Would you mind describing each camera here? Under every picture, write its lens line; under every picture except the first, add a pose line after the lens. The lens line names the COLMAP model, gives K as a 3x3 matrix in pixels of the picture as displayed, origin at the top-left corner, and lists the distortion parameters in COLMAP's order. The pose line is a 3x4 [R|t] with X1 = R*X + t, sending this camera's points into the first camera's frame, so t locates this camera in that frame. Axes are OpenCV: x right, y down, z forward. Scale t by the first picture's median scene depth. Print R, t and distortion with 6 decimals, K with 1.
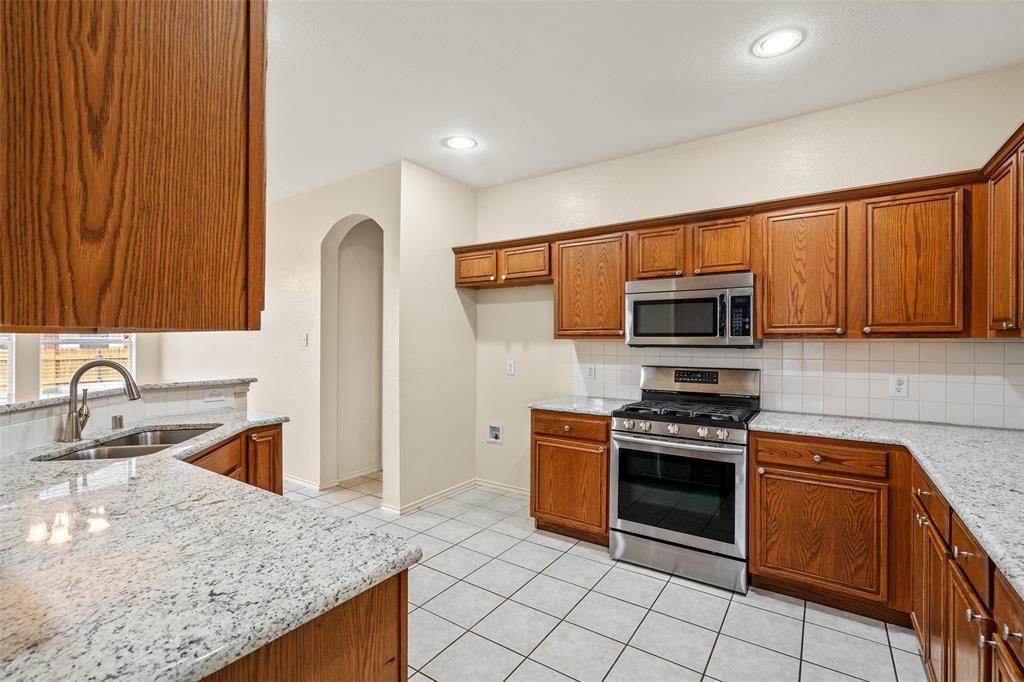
lens RADIAL K [[460.6, 0, 508.6], [0, 460.6, 341.1], [0, 0, 1]] dist [-0.001755, 0.001389]
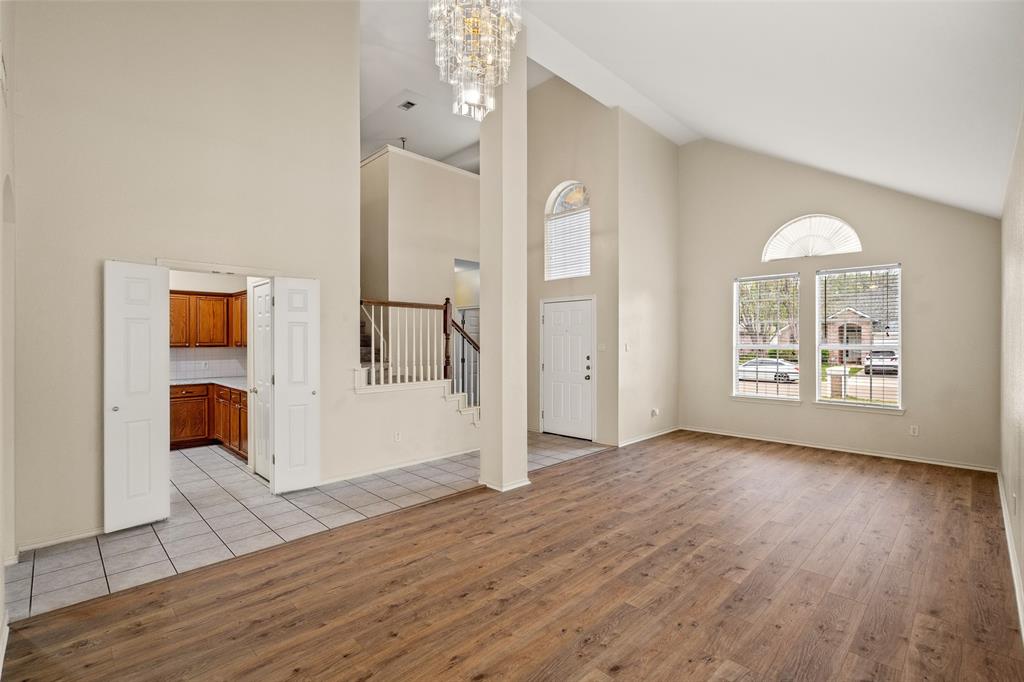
lens RADIAL K [[460.6, 0, 511.1], [0, 460.6, 342.1], [0, 0, 1]] dist [-0.001755, 0.001389]
pose [[0.175287, -0.001274, 0.984517, -1.627533], [0.001159, 0.999999, 0.001087, -0.040949], [-0.984517, 0.000951, 0.175288, -1.341047]]
